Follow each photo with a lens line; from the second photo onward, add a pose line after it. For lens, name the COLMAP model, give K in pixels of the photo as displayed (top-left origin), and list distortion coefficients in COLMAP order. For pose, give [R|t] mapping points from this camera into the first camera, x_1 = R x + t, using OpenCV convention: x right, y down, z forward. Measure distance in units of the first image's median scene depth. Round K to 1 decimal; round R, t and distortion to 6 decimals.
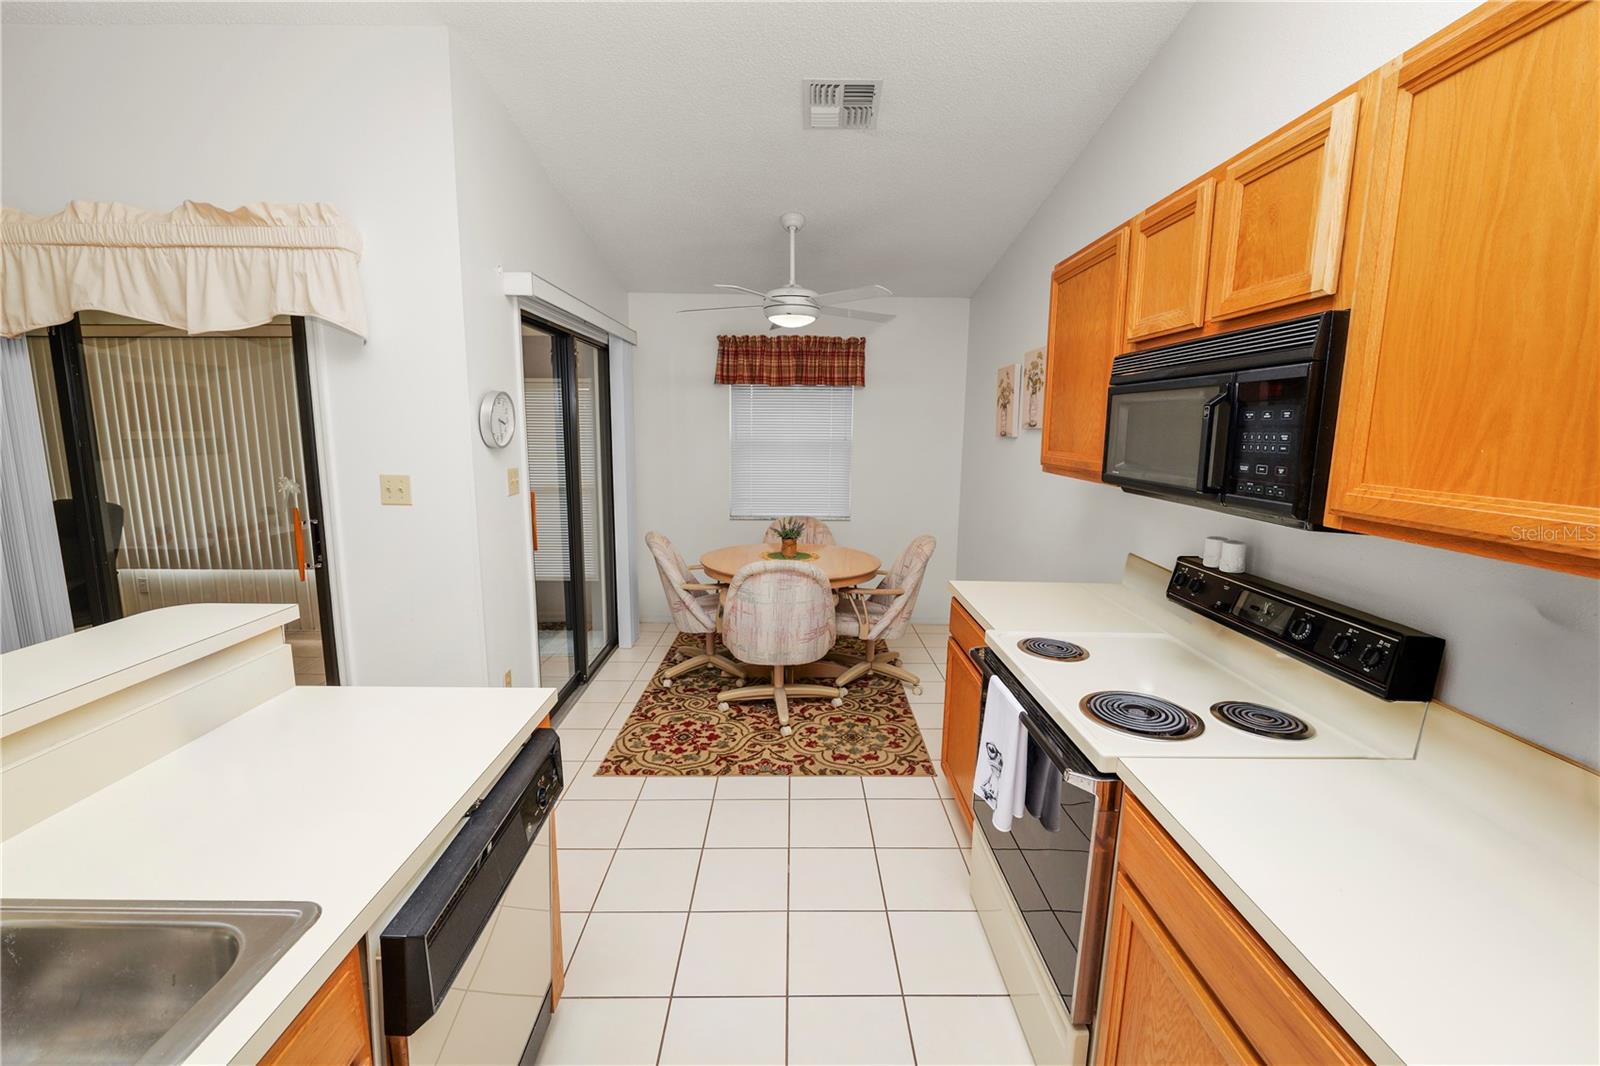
lens RADIAL K [[651.9, 0, 800.4], [0, 651.9, 525.9], [0, 0, 1]] dist [-0.013943, 0.001828]
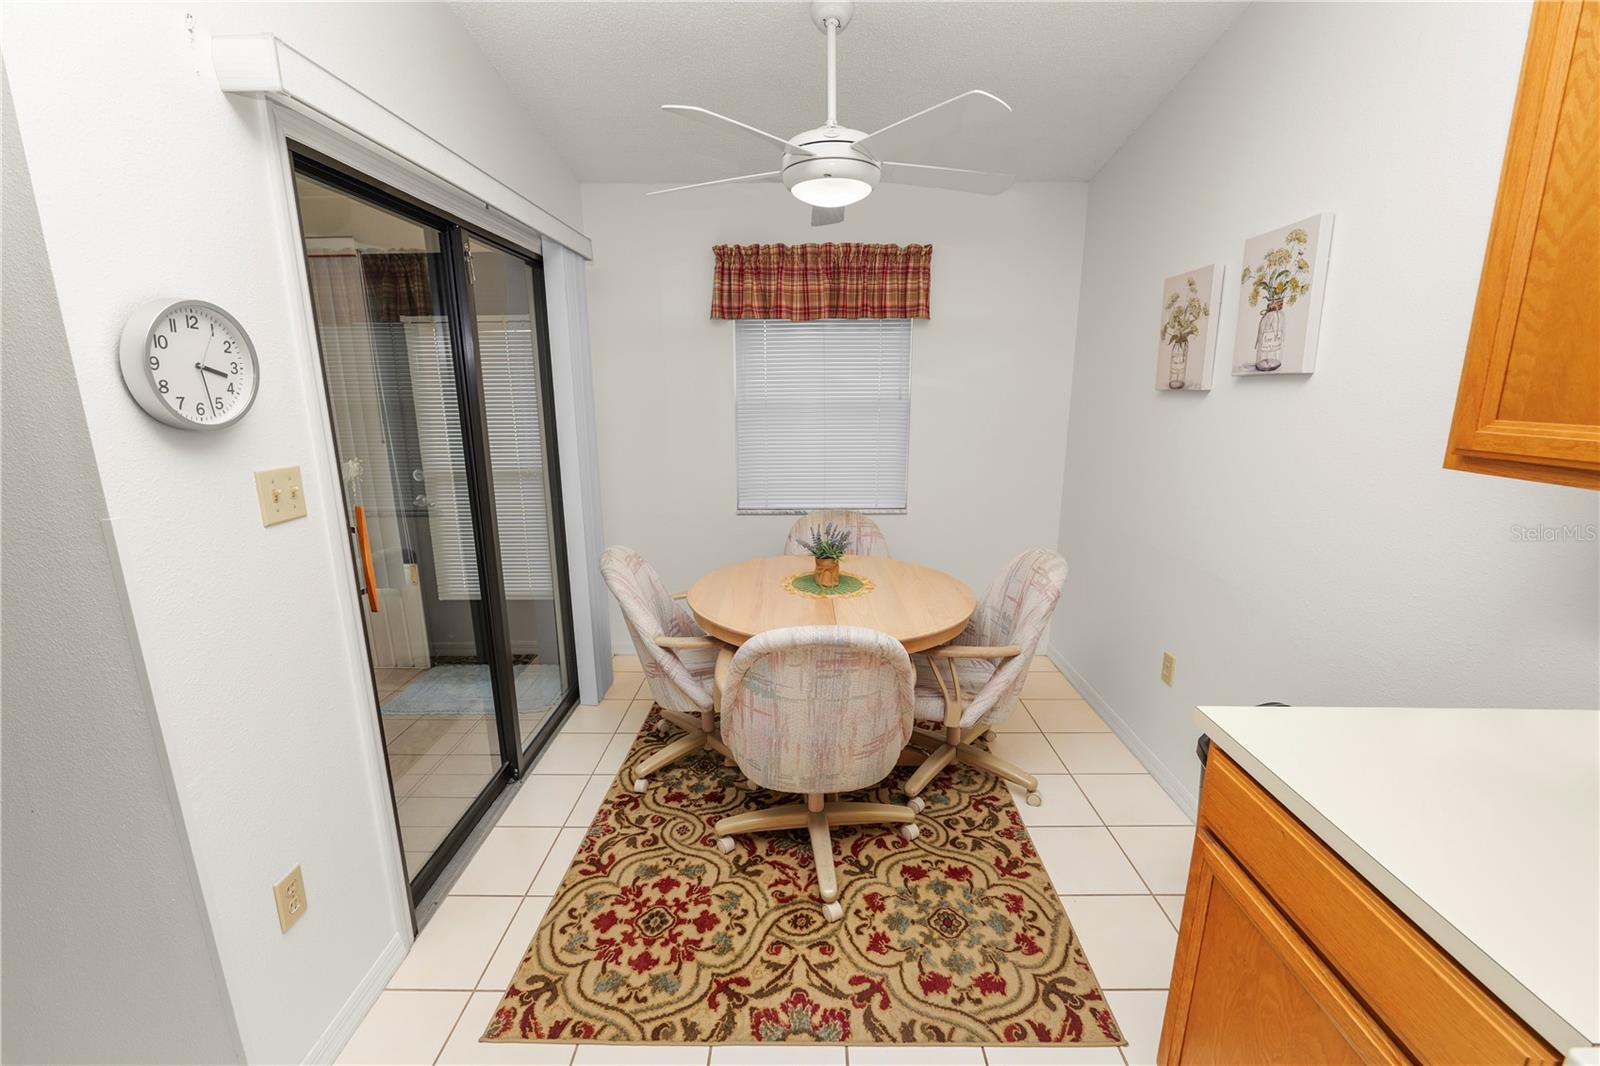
lens RADIAL K [[651.9, 0, 801.9], [0, 651.9, 528.4], [0, 0, 1]] dist [-0.013943, 0.001828]
pose [[0.999672, -0.010060, -0.023562, -0.031990], [0.011566, 0.997840, 0.064667, -0.060515], [0.022860, -0.064919, 0.997629, 0.446185]]
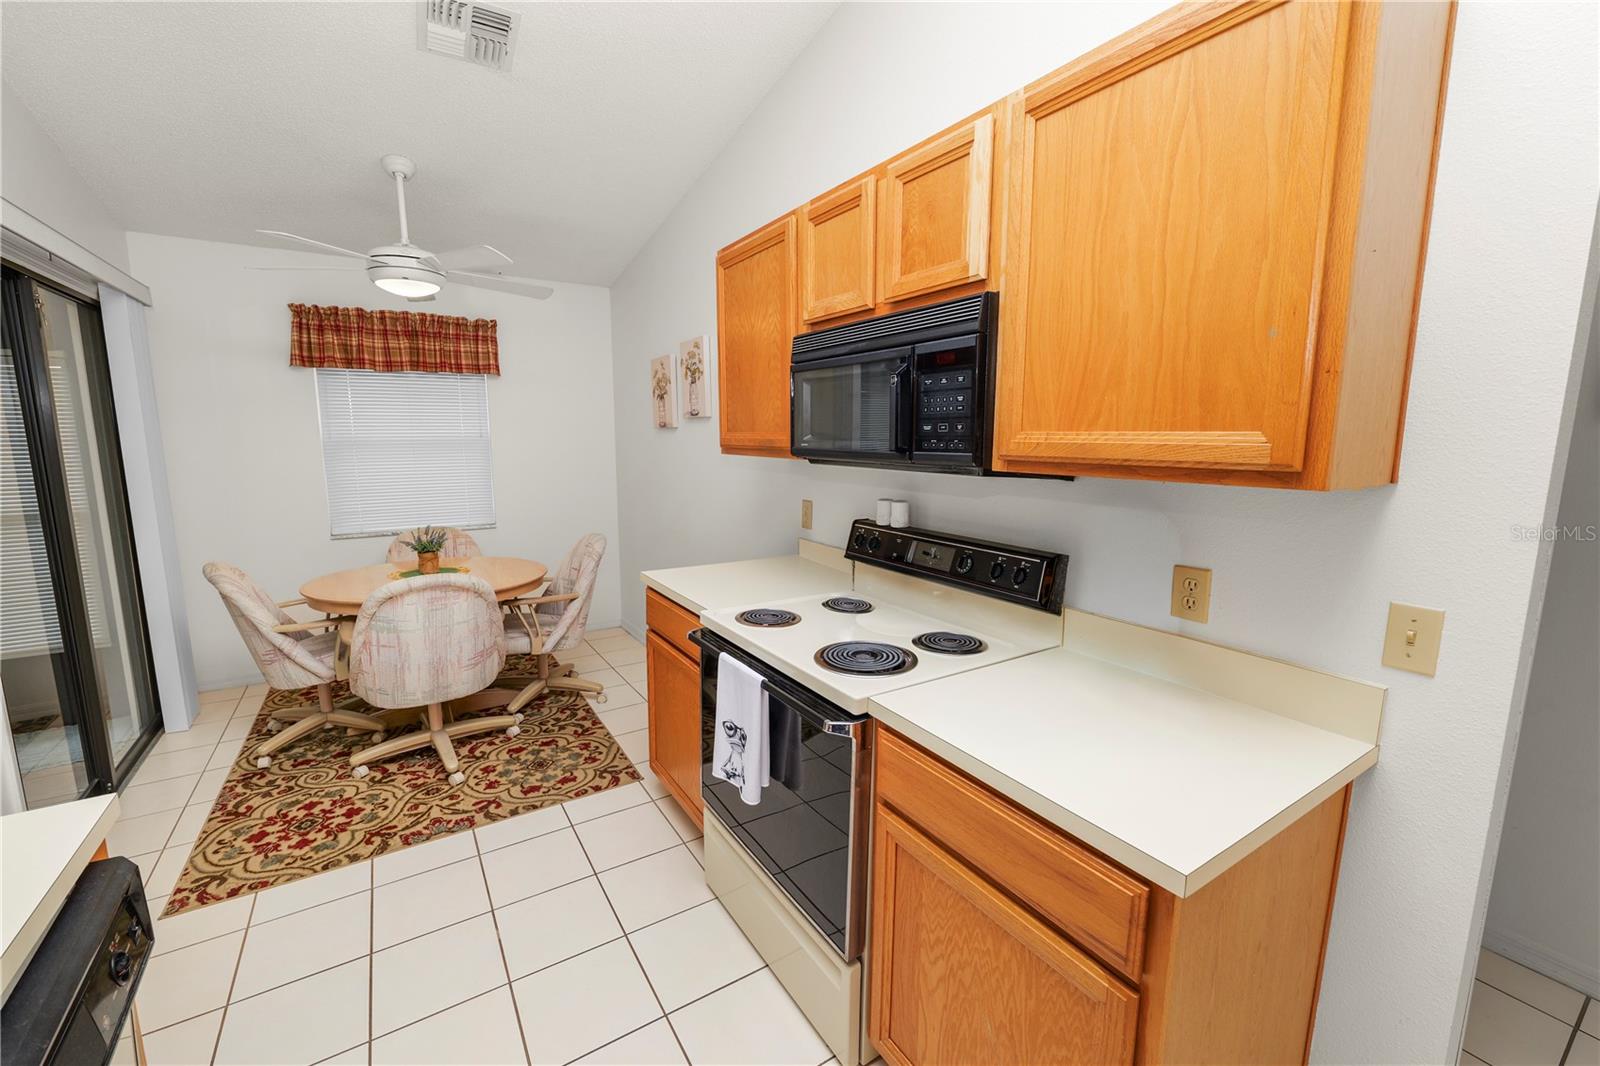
lens RADIAL K [[651.9, 0, 797.8], [0, 651.9, 532.7], [0, 0, 1]] dist [-0.013943, 0.001828]
pose [[0.849206, -0.089355, 0.520447, -0.054656], [0.089204, 0.995690, 0.025397, 0.019118], [-0.520473, 0.024859, 0.853516, 0.054384]]
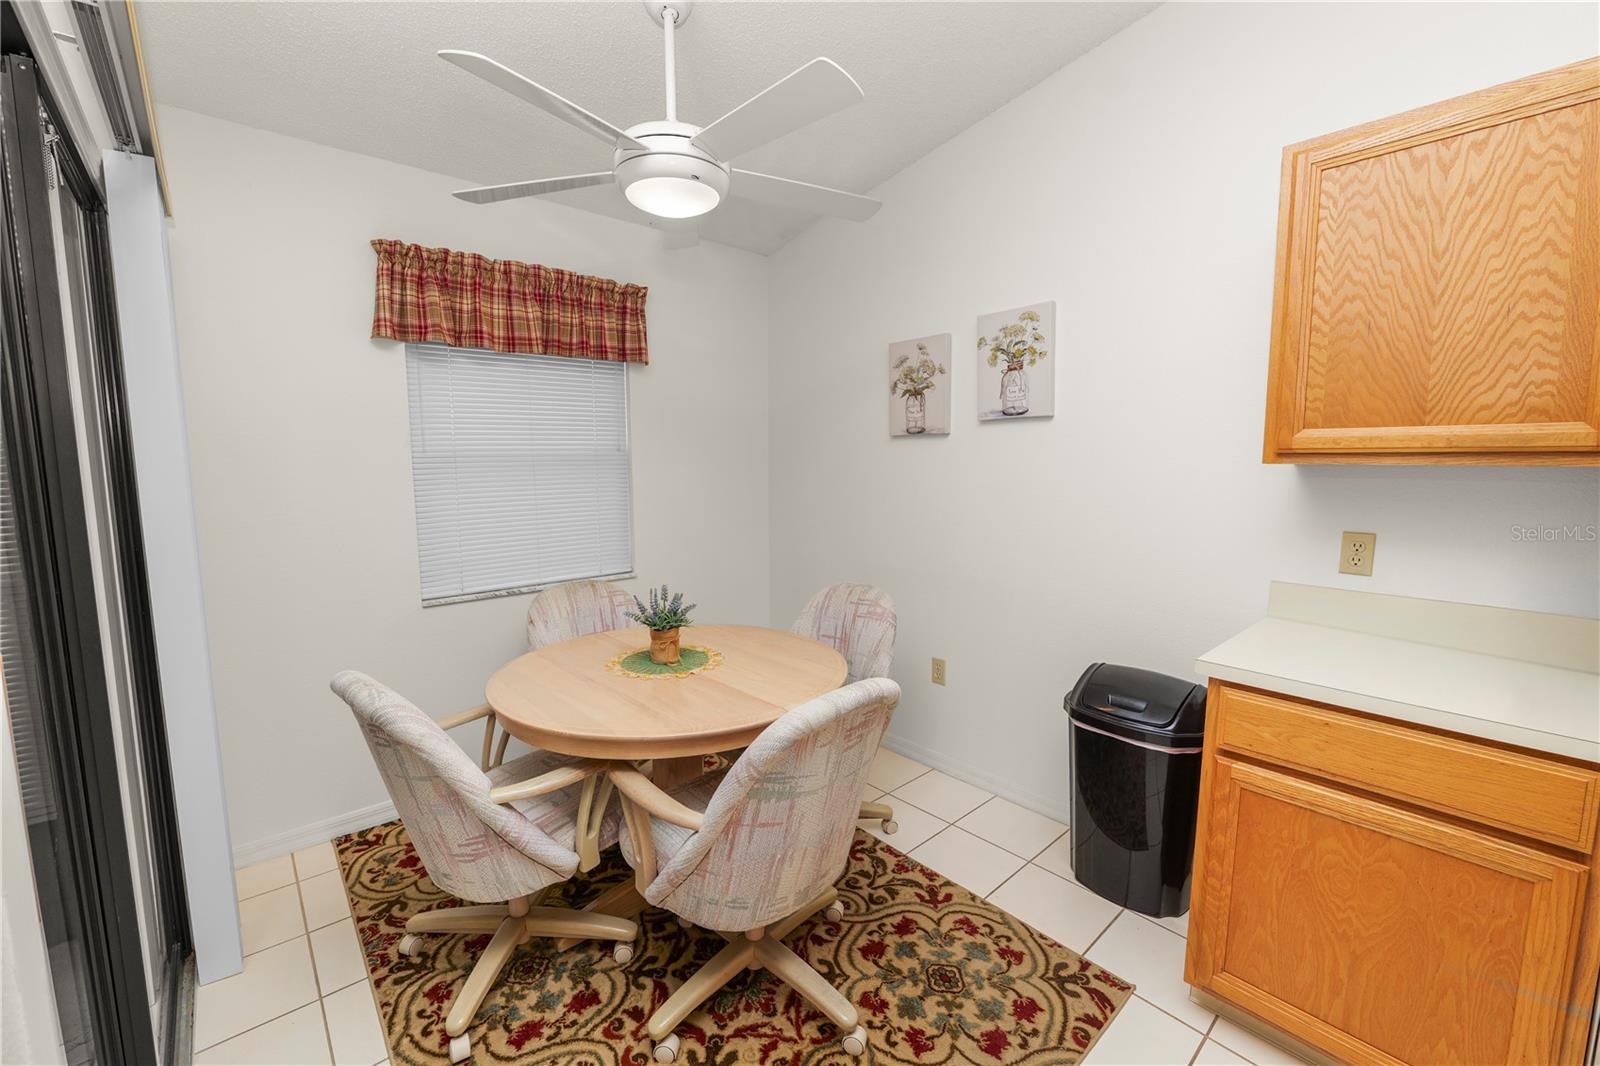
lens RADIAL K [[651.9, 0, 793.6], [0, 651.9, 528.9], [0, 0, 1]] dist [-0.013943, 0.001828]
pose [[0.755041, -0.088600, 0.649664, -0.327291], [0.115176, 0.993344, 0.001612, -0.058392], [-0.645482, 0.073609, 0.760220, 0.643501]]
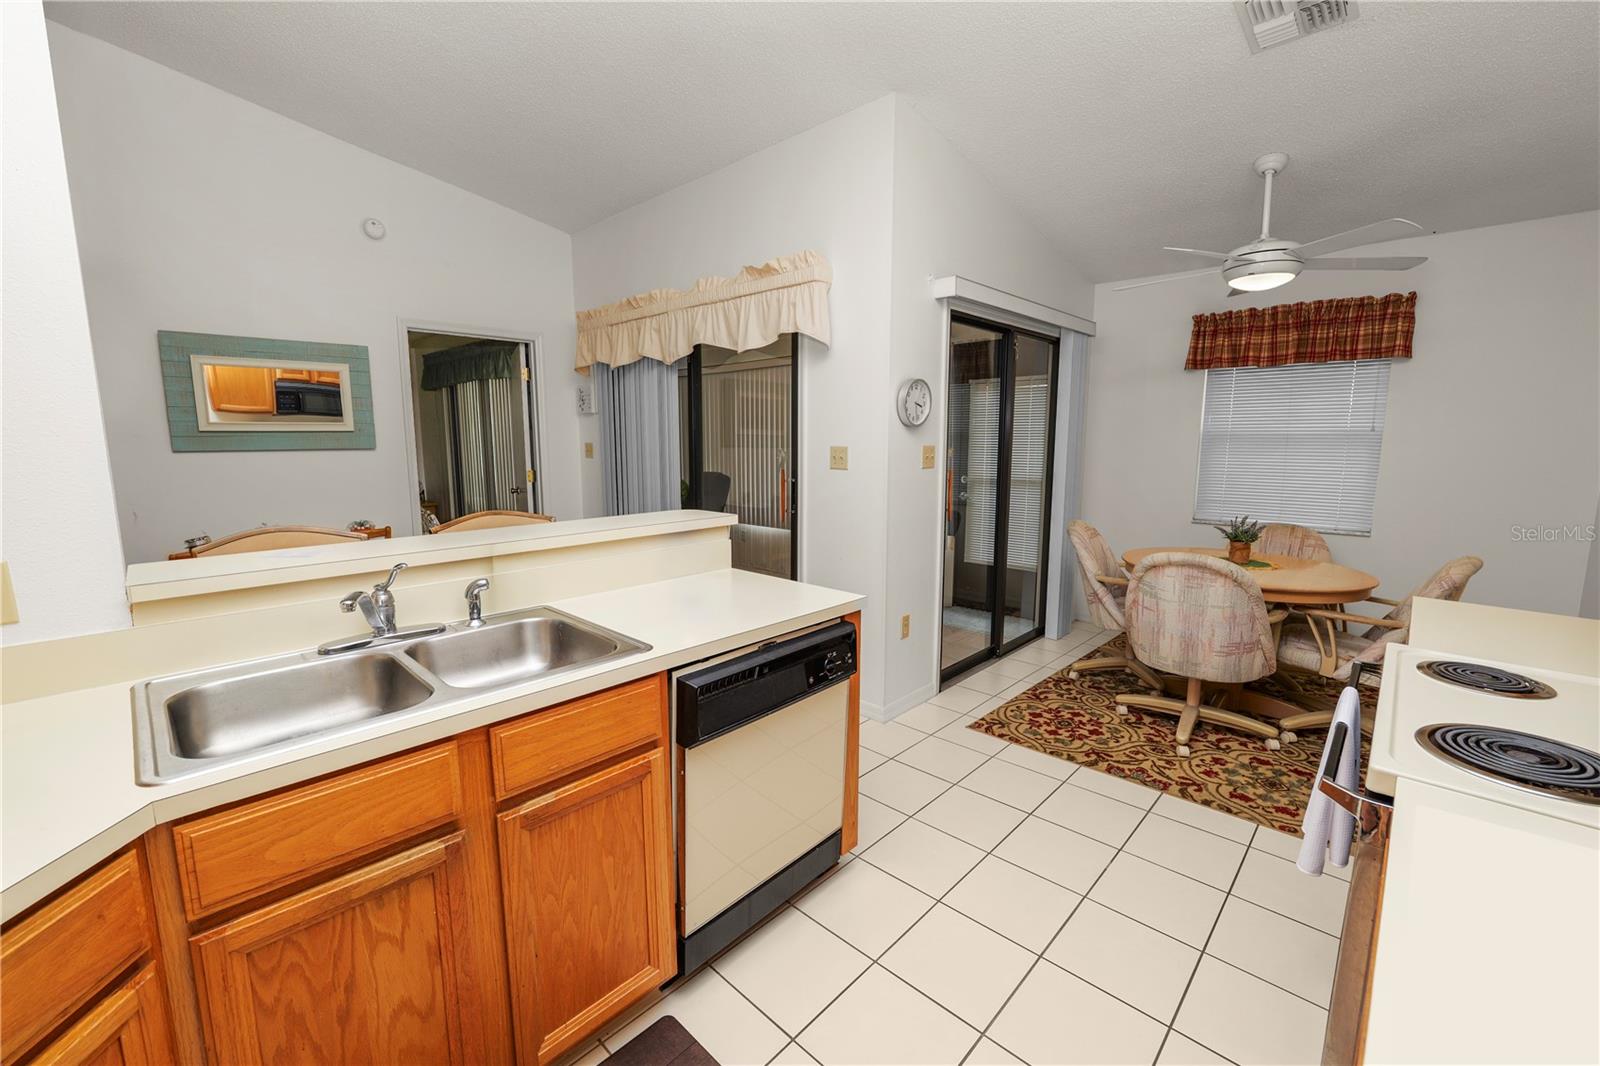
lens RADIAL K [[651.9, 0, 799.2], [0, 651.9, 526.9], [0, 0, 1]] dist [-0.013943, 0.001828]
pose [[0.714116, 0.084838, -0.694867, 0.189009], [-0.100703, 0.994754, 0.017958, 0.051645], [0.692746, 0.057151, 0.718914, -0.000615]]
